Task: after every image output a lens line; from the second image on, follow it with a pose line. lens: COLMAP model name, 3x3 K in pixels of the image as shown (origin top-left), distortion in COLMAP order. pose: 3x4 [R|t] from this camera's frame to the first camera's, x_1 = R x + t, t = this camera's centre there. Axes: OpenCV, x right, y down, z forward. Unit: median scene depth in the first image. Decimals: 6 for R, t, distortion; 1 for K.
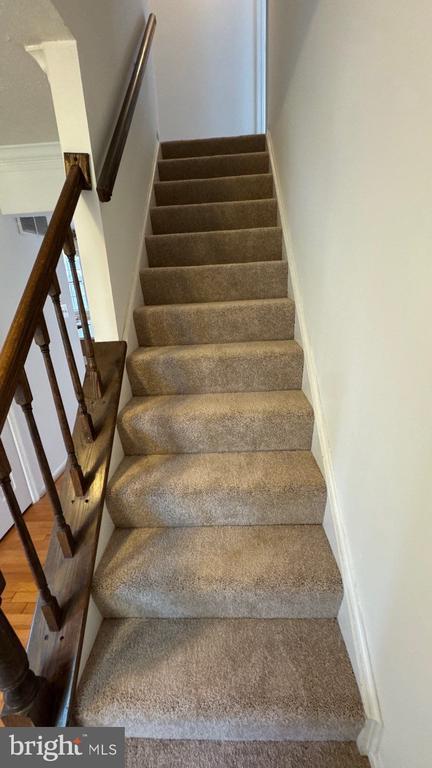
lens RADIAL K [[305.8, 0, 217.7], [0, 305.8, 384.6], [0, 0, 1]] dist [-0.001255, -0.000315]
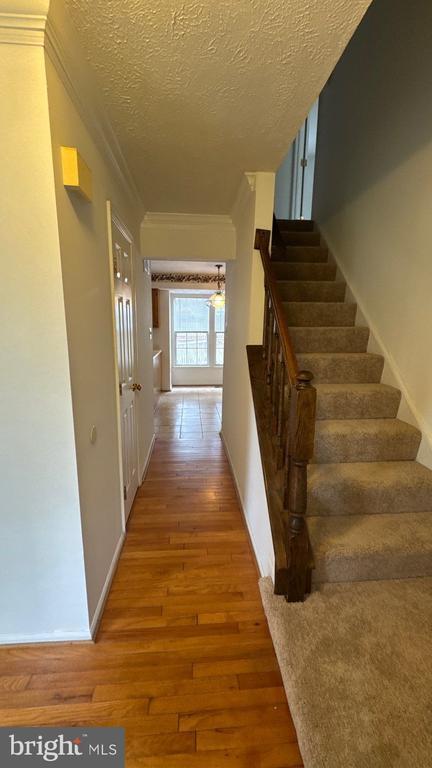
lens RADIAL K [[305.8, 0, 214.0], [0, 305.8, 383.5], [0, 0, 1]] dist [-0.001255, -0.000315]
pose [[0.992089, 0.040473, 0.118832, -0.763939], [-0.022164, 0.988204, -0.151531, 0.282354], [-0.123563, 0.147699, 0.981284, -0.409339]]
